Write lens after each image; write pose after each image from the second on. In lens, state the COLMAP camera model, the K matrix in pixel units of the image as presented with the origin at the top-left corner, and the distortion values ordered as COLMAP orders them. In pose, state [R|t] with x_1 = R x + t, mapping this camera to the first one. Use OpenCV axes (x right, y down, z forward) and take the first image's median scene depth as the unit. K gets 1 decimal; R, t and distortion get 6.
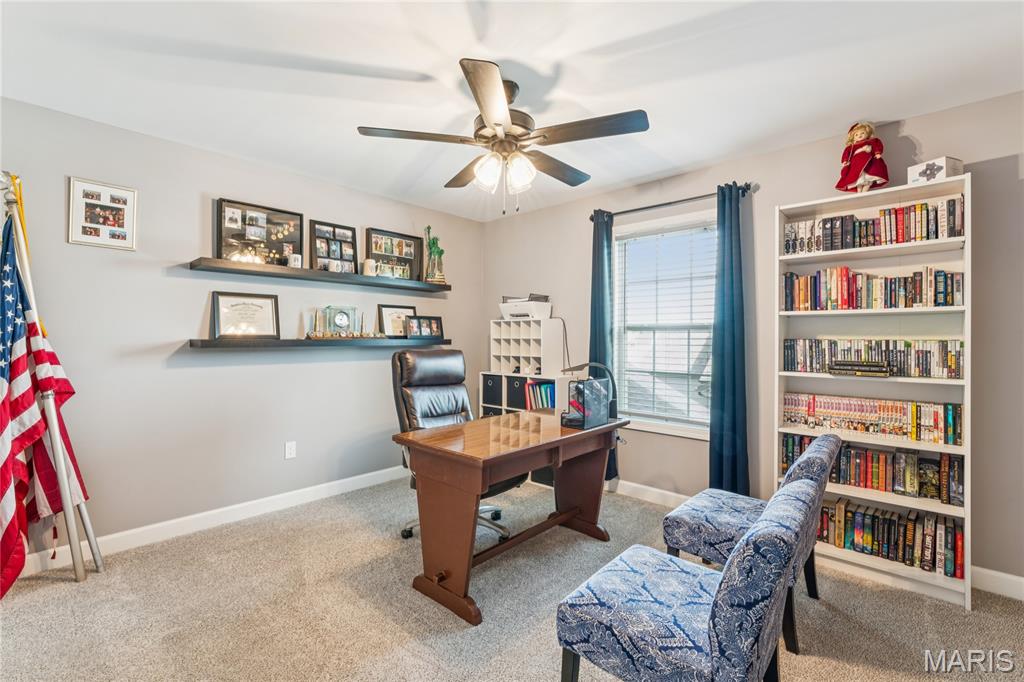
lens RADIAL K [[451.5, 0, 515.5], [0, 451.5, 337.8], [0, 0, 1]] dist [-0.003326, -0.000194]
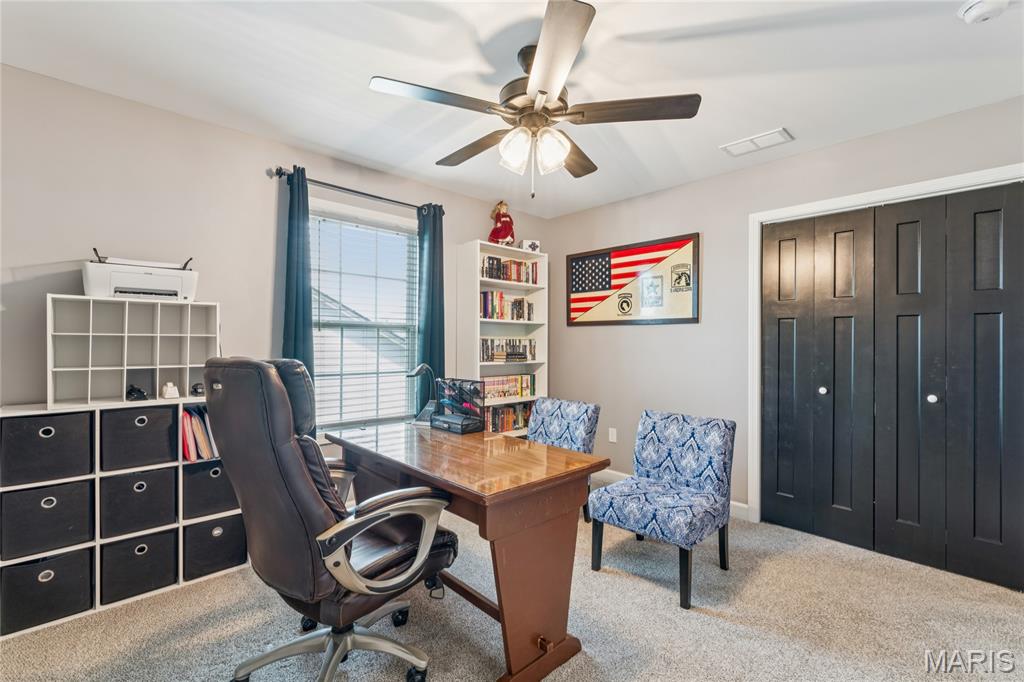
lens RADIAL K [[451.5, 0, 516.1], [0, 451.5, 338.4], [0, 0, 1]] dist [-0.003326, -0.000194]
pose [[0.064107, 0.001896, 0.997941, -0.808088], [-0.008175, 0.999966, -0.001375, 0.003921], [-0.997910, -0.008070, 0.064120, 0.853871]]
